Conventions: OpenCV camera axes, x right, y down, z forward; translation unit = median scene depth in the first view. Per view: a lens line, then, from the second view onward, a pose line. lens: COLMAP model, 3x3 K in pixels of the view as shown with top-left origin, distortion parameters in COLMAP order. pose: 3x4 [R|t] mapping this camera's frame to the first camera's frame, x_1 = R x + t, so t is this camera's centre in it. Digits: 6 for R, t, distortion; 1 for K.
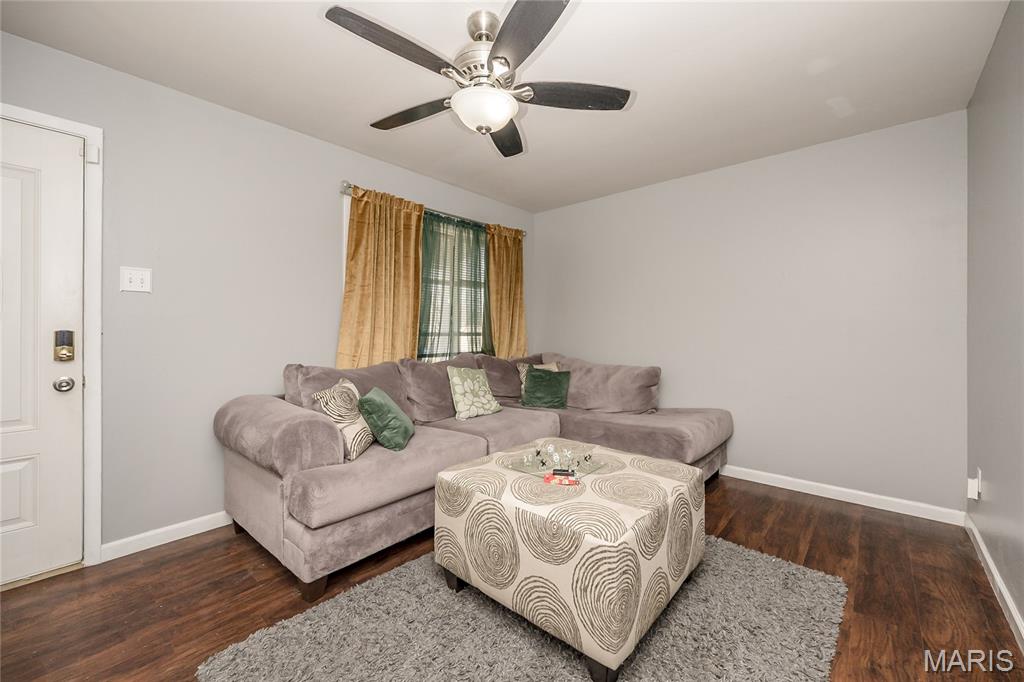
lens RADIAL K [[404.9, 0, 514.4], [0, 404.9, 339.9], [0, 0, 1]] dist [0.001011, 0.000131]
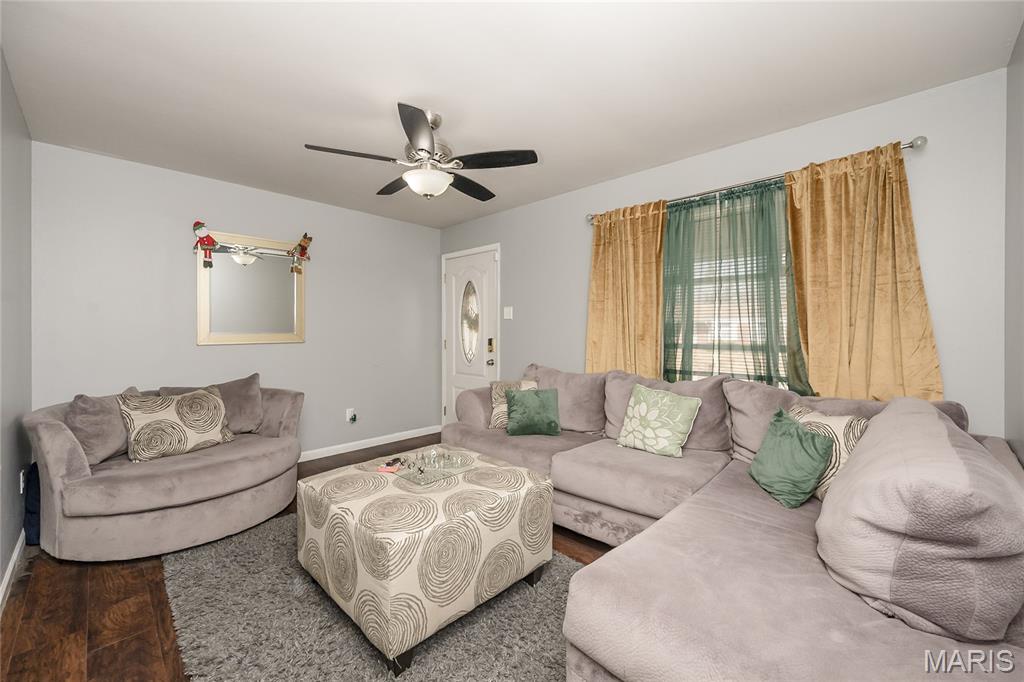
lens RADIAL K [[404.9, 0, 514.4], [0, 404.9, 339.9], [0, 0, 1]] dist [0.001011, 0.000131]
pose [[-0.056274, 0.028677, -0.998003, 0.719082], [-0.013584, 0.999473, 0.029485, -0.053181], [0.998323, 0.015216, -0.055854, 0.767967]]
